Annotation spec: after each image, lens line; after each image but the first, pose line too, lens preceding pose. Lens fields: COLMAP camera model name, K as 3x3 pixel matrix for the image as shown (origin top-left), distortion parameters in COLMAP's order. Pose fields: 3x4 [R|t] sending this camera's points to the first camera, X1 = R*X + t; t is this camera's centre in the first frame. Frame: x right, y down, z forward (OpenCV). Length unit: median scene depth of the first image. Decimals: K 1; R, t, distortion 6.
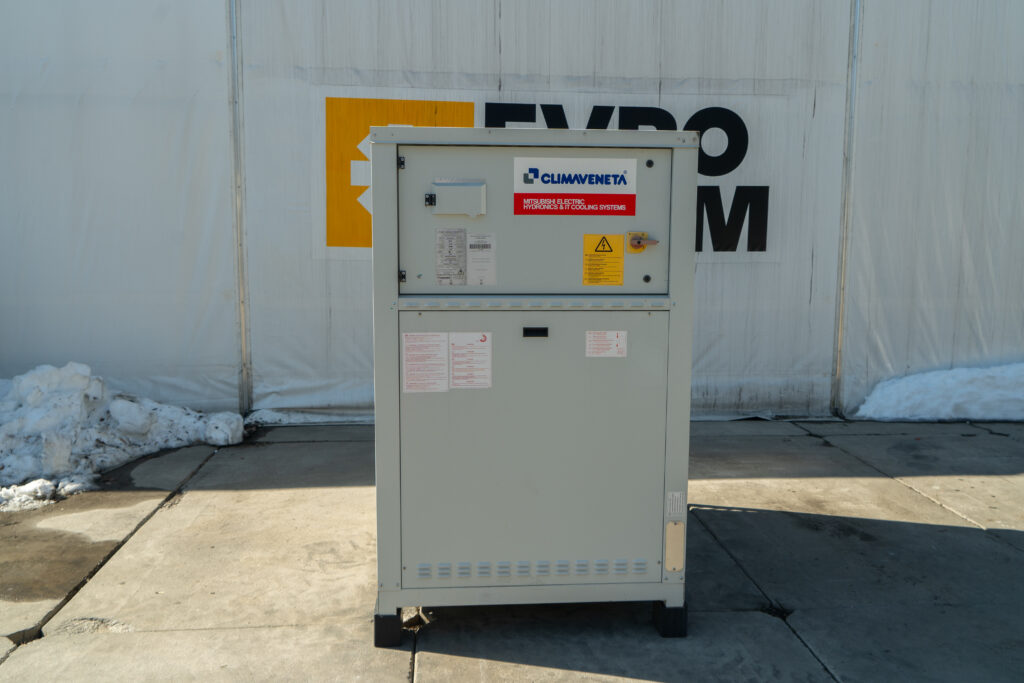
lens RADIAL K [[864.9, 0, 512.0], [0, 864.9, 341.5], [0, 0, 1]] dist [0.000686, 0.001470]
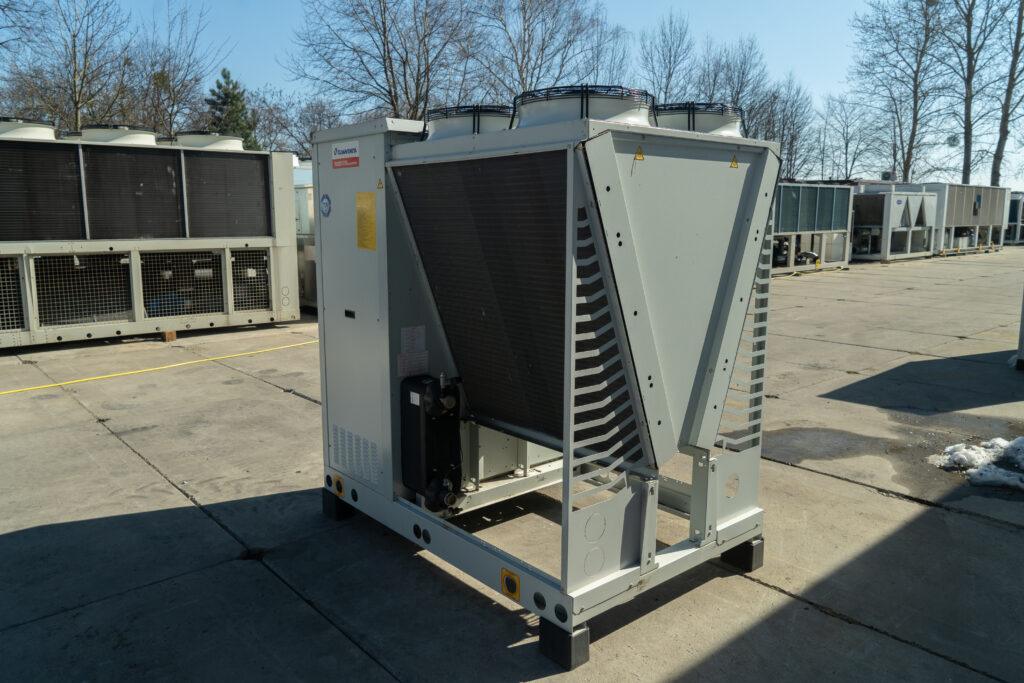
lens RADIAL K [[747.1, 0, 510.2], [0, 747.1, 331.8], [0, 0, 1]] dist [-0.000455, 0.003413]
pose [[-0.811966, 0.086589, -0.577246, 0.471303], [-0.078931, 0.963565, 0.255564, -0.190409], [0.578343, 0.253072, -0.775547, 1.540833]]
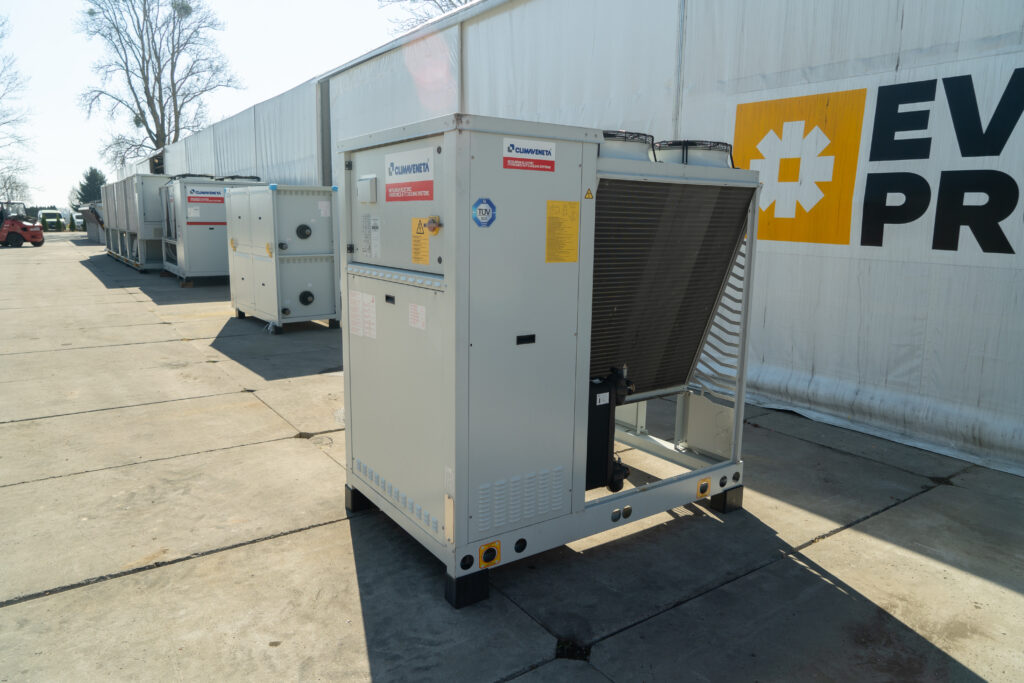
lens RADIAL K [[685.7, 0, 513.1], [0, 685.7, 338.7], [0, 0, 1]] dist [-0.015088, 0.001042]
pose [[0.500833, 0.150195, -0.852413, 0.683947], [-0.124517, 0.987088, 0.100765, -0.053962], [0.856540, 0.055674, 0.513068, 0.478105]]
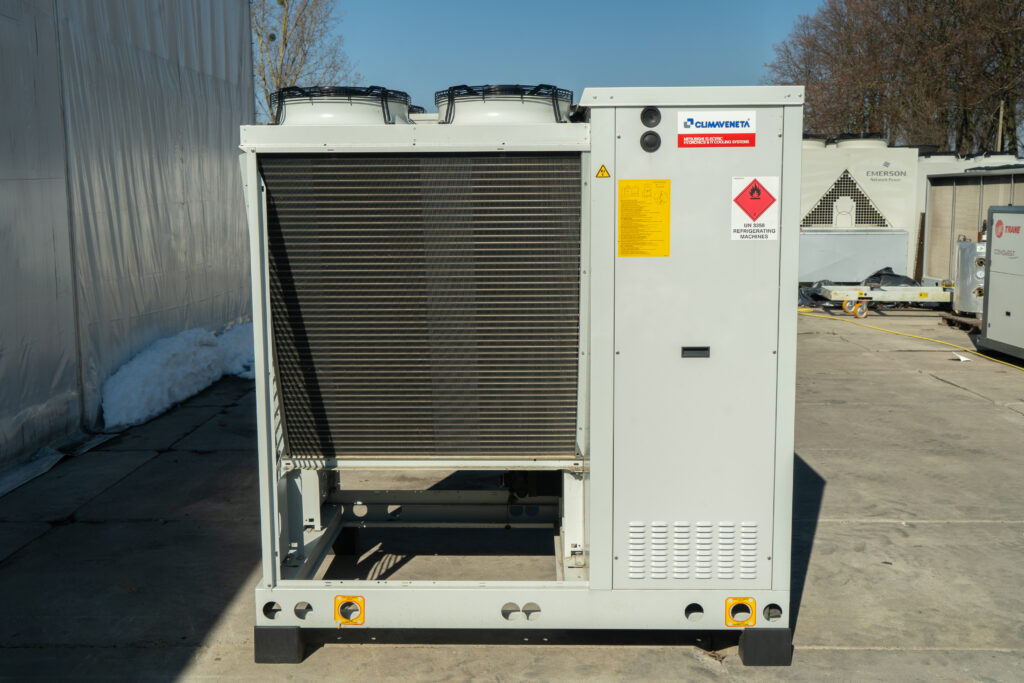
lens RADIAL K [[1022.4, 0, 512.0], [0, 1022.4, 341.5], [0, 0, 1]] dist [-0.027809, -0.007583]
pose [[0.100224, -0.136758, 0.985521, -0.879261], [0.135484, 0.983158, 0.122652, -0.107399], [-0.985697, 0.121230, 0.117065, 0.839513]]
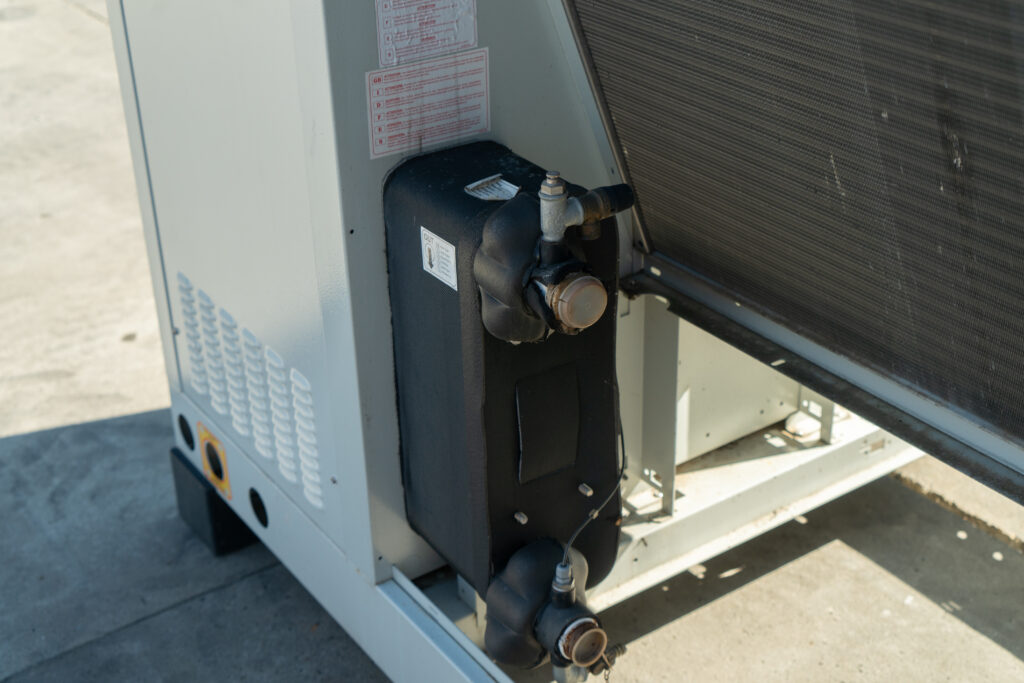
lens RADIAL K [[1443.8, 0, 512.0], [0, 1443.8, 341.5], [0, 0, 1]] dist [0.012244, 0.063230]
pose [[-0.866856, 0.253168, -0.429496, 0.267474], [-0.040486, 0.822884, 0.566765, -0.114040], [0.496912, 0.508692, -0.703072, 1.196043]]
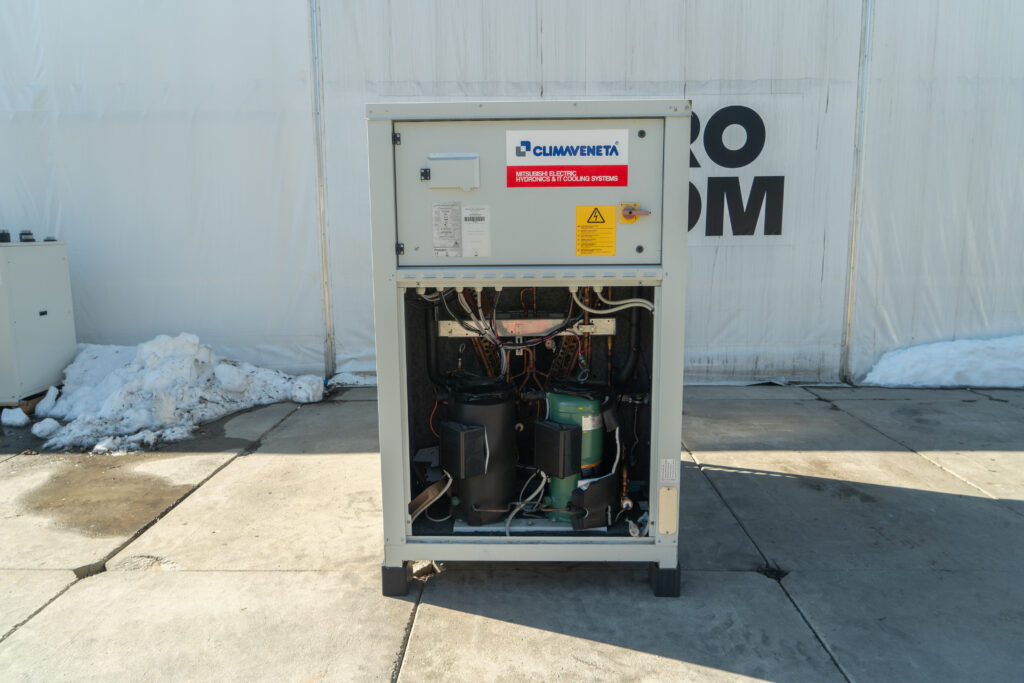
lens RADIAL K [[685.7, 0, 513.1], [0, 685.7, 338.7], [0, 0, 1]] dist [-0.015088, 0.001042]
pose [[0.994597, 0.002667, -0.103781, 0.067696], [0.000364, 0.999574, 0.029172, 0.006434], [0.103815, -0.029052, 0.994172, 0.134654]]
